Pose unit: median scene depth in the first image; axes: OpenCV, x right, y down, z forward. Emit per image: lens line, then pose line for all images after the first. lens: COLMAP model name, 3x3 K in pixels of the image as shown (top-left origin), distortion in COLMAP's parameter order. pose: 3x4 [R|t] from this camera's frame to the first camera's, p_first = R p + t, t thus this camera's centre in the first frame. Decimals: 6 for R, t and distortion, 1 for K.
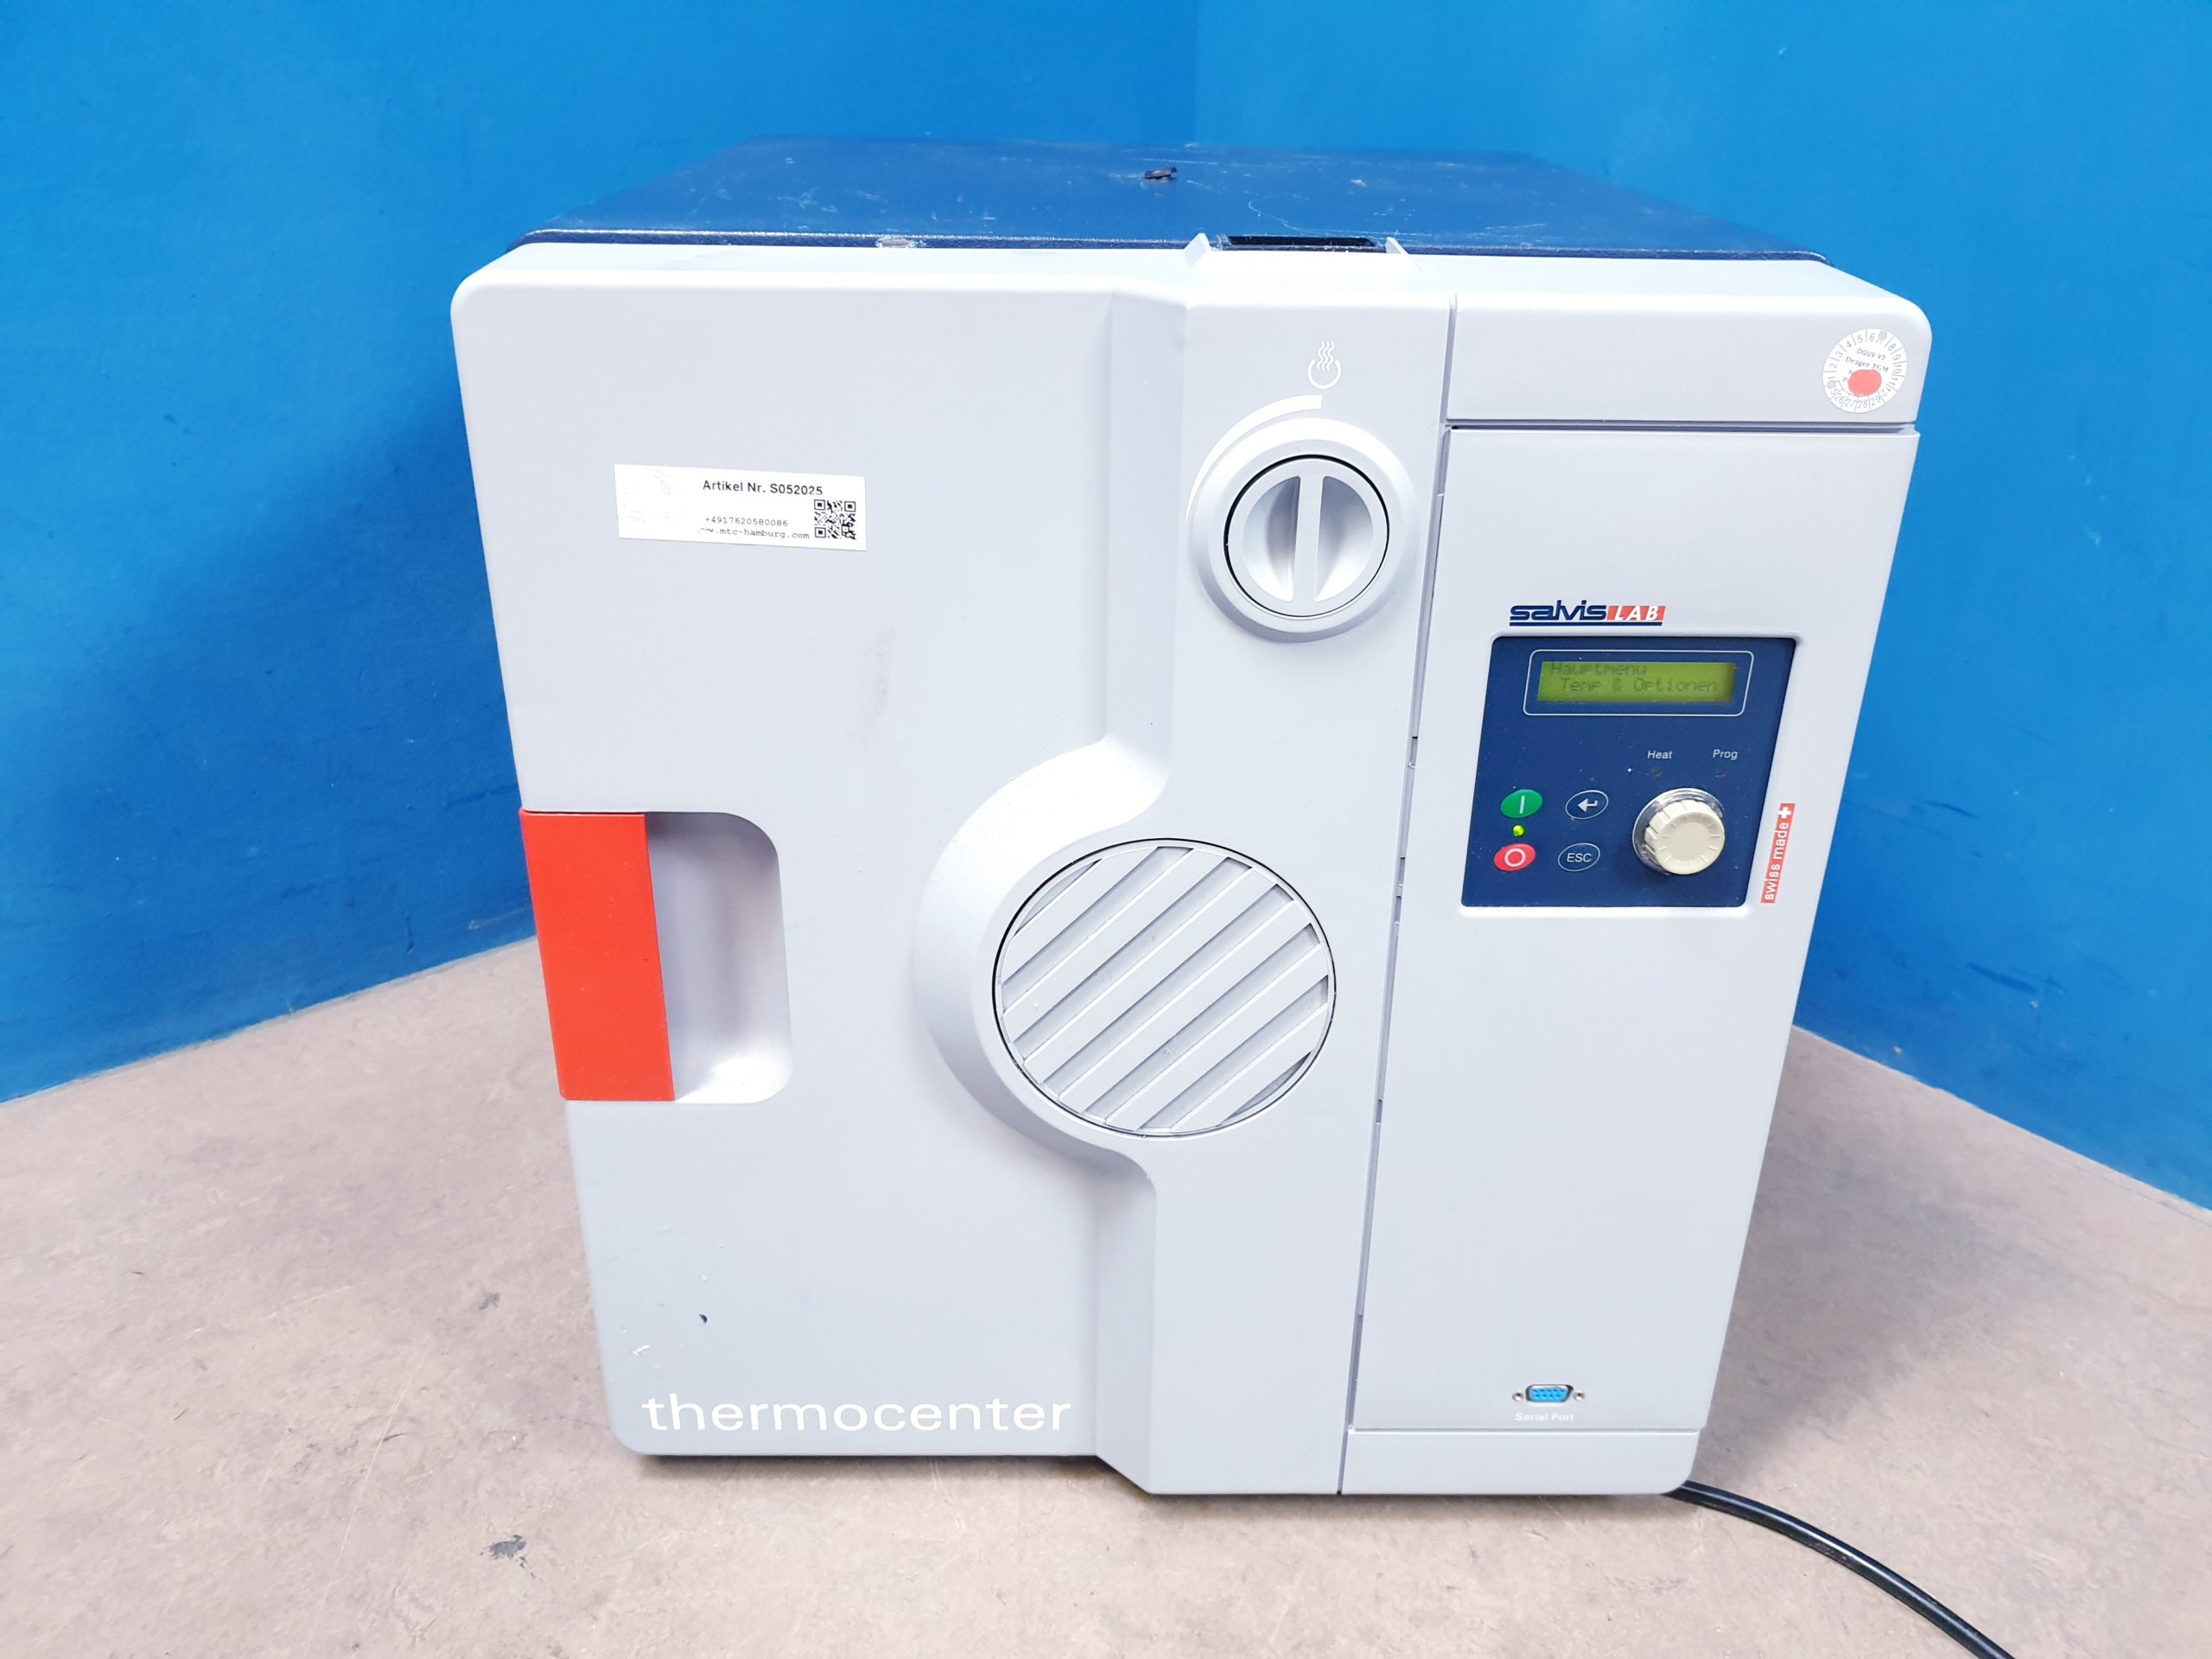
lens RADIAL K [[1714.4, 0, 1114.8], [0, 1714.4, 825.0], [0, 0, 1]] dist [-0.036674, 0.079136]
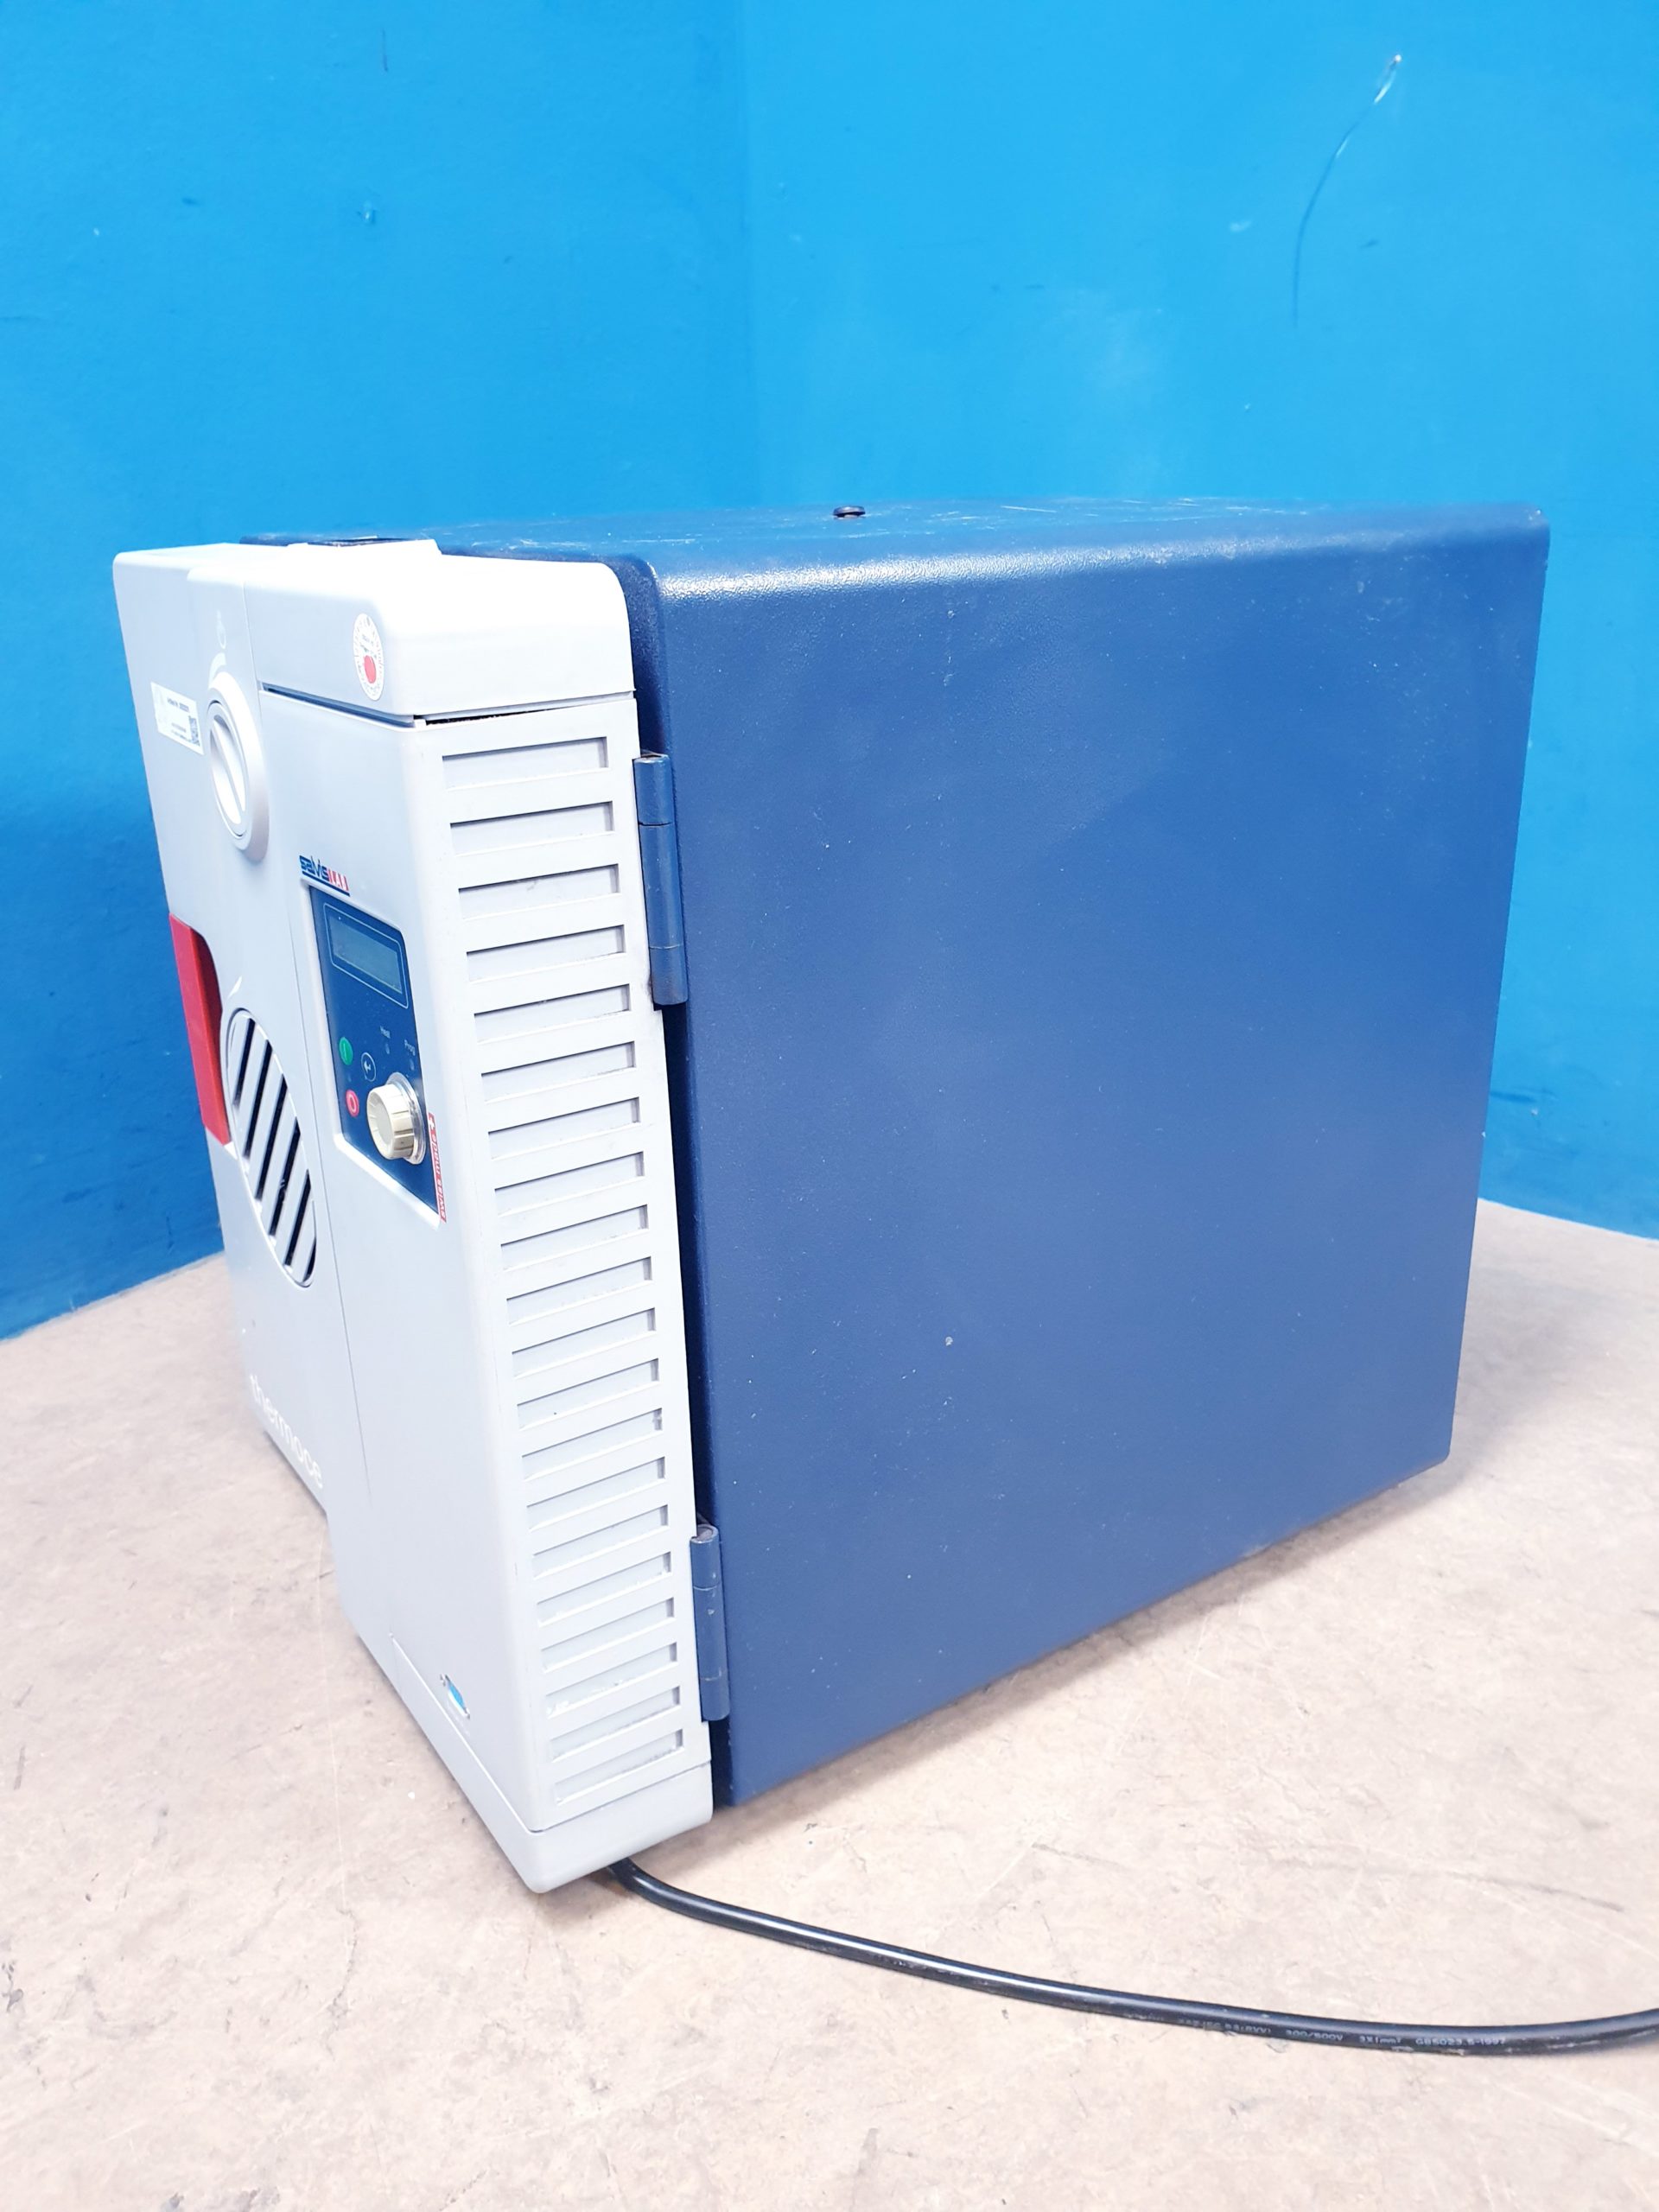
lens RADIAL K [[1720.3, 0, 826.3], [0, 1720.3, 1101.2], [0, 0, 1]] dist [-0.016999, 0.038627]
pose [[0.980808, -0.106534, 0.163299, -0.161528], [0.120781, 0.989456, -0.079925, 0.114364], [-0.153062, 0.098114, 0.983334, -0.156446]]
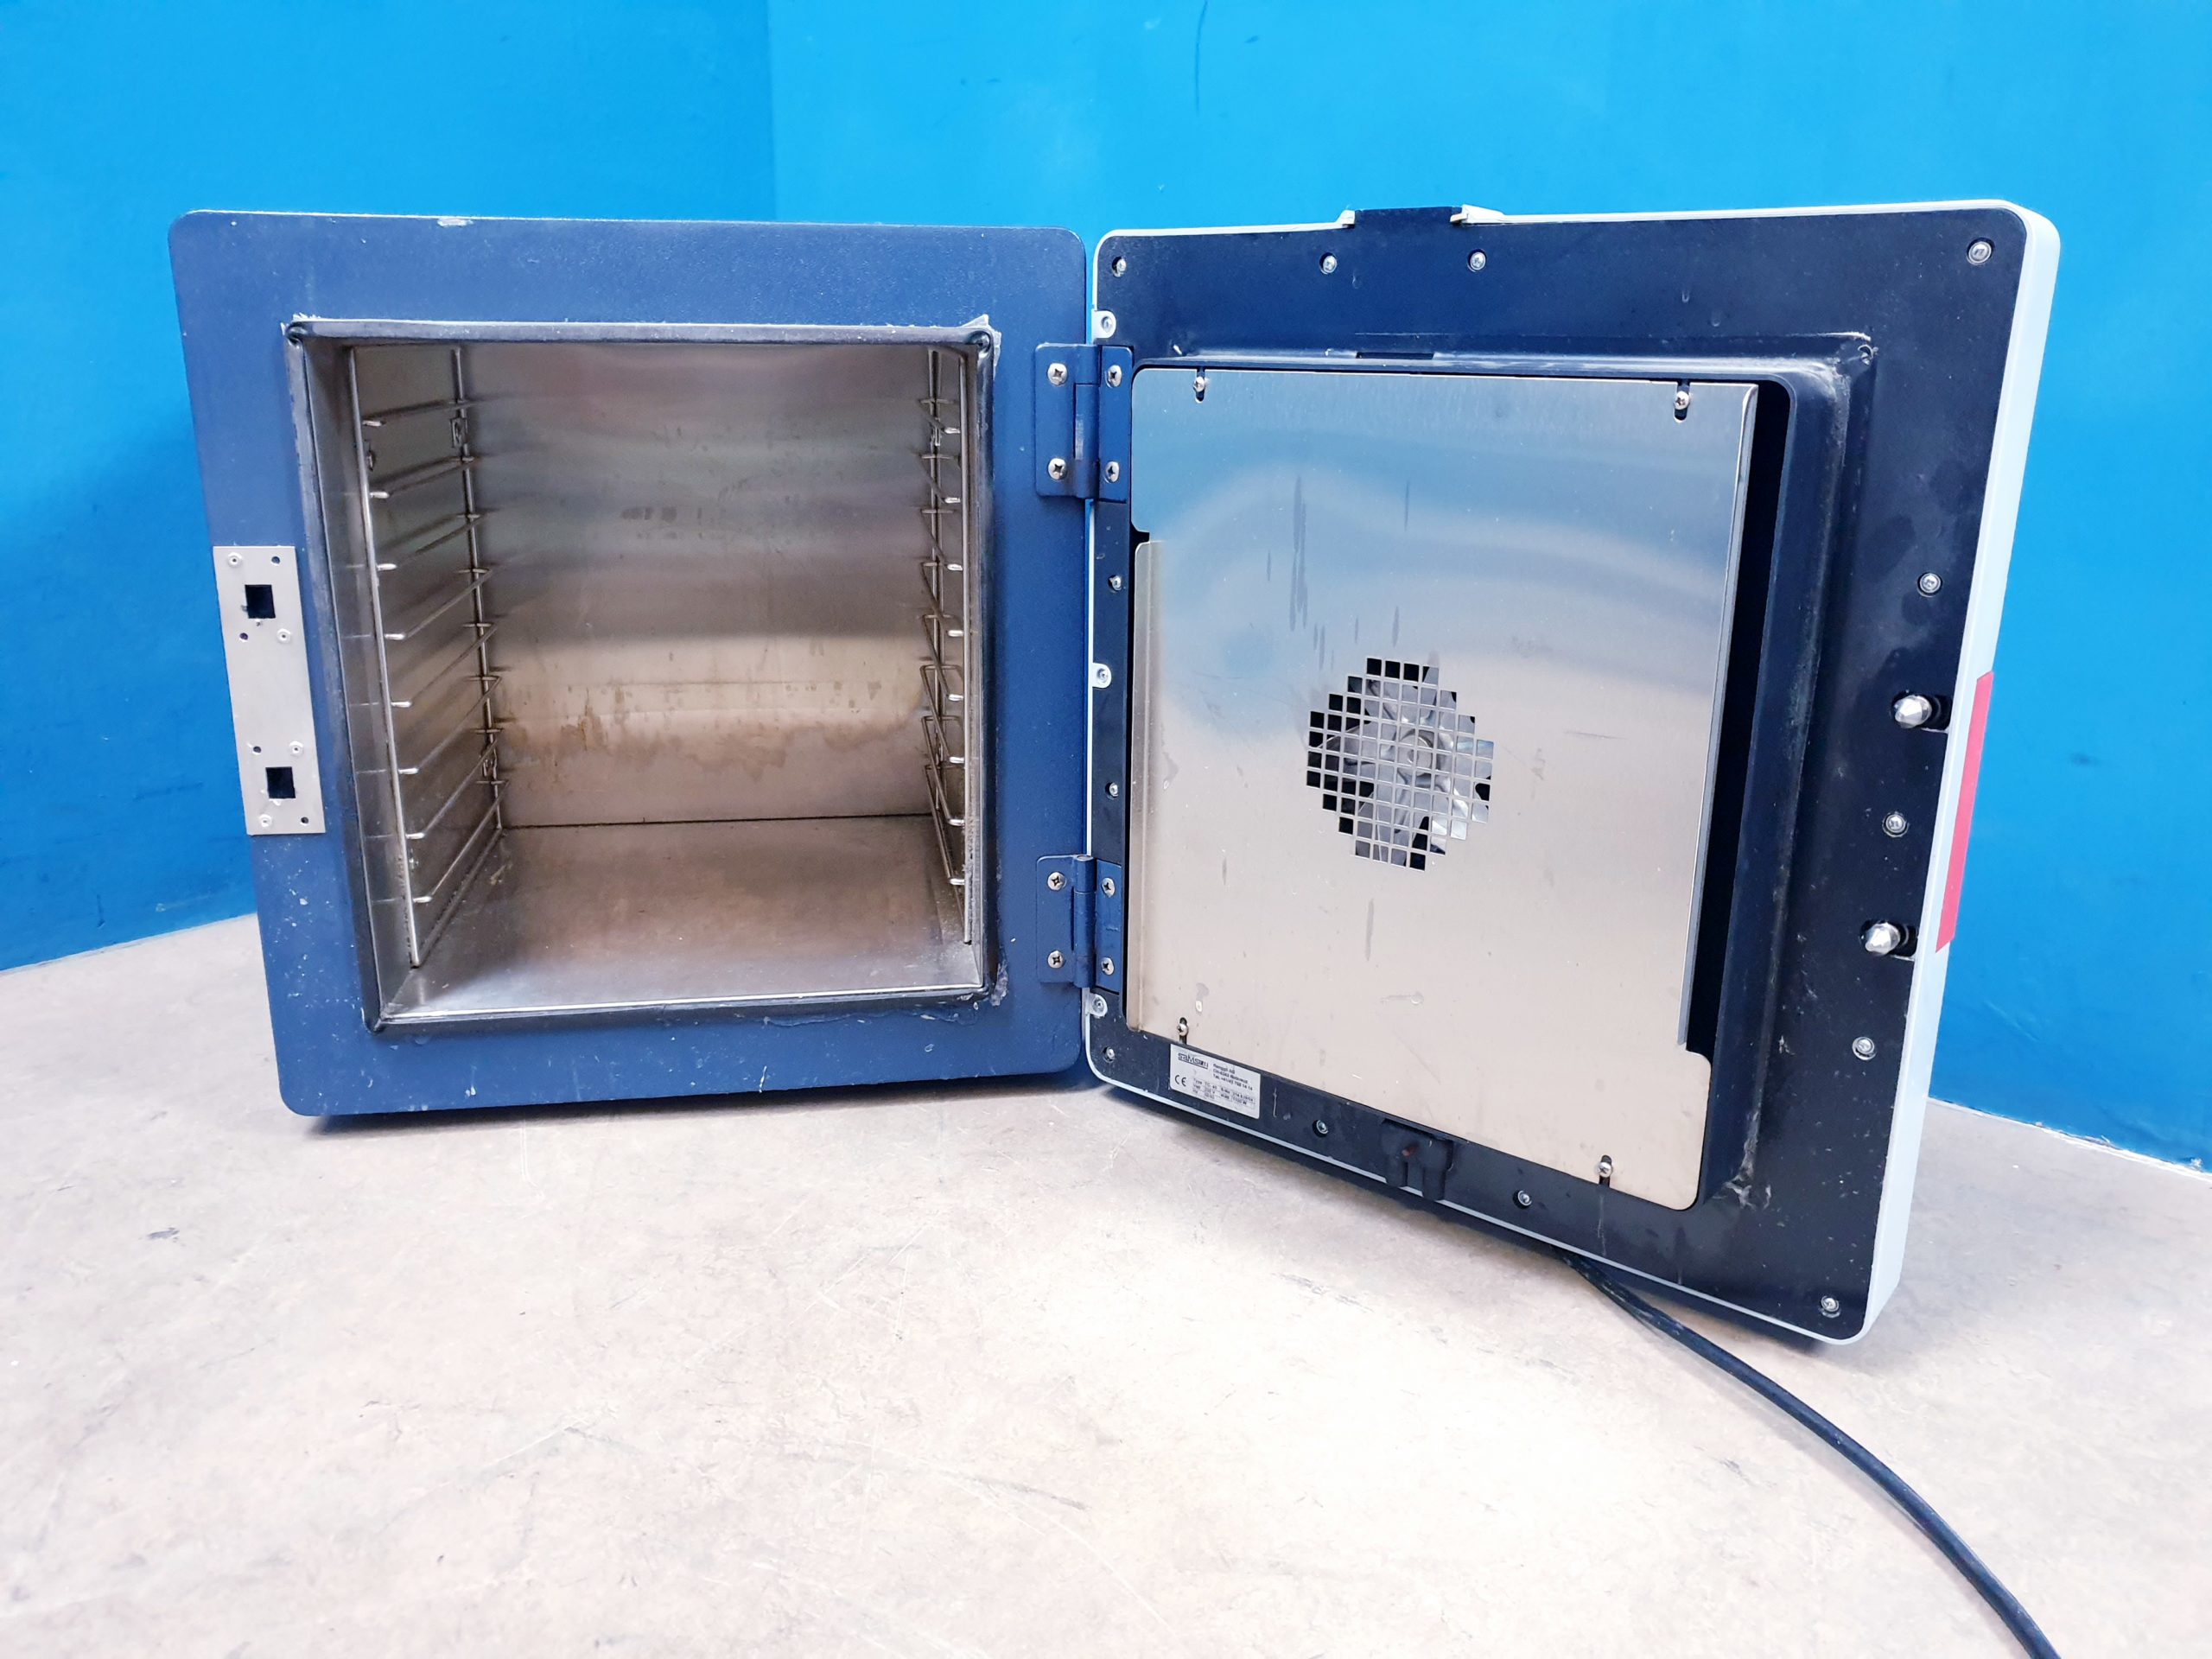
lens RADIAL K [[1714.4, 0, 1114.8], [0, 1714.4, 825.0], [0, 0, 1]] dist [-0.036674, 0.079136]
pose [[0.989358, -0.047923, 0.137386, 0.107988], [0.070441, 0.983934, -0.164050, 0.234983], [-0.127317, 0.171981, 0.976838, -0.222136]]
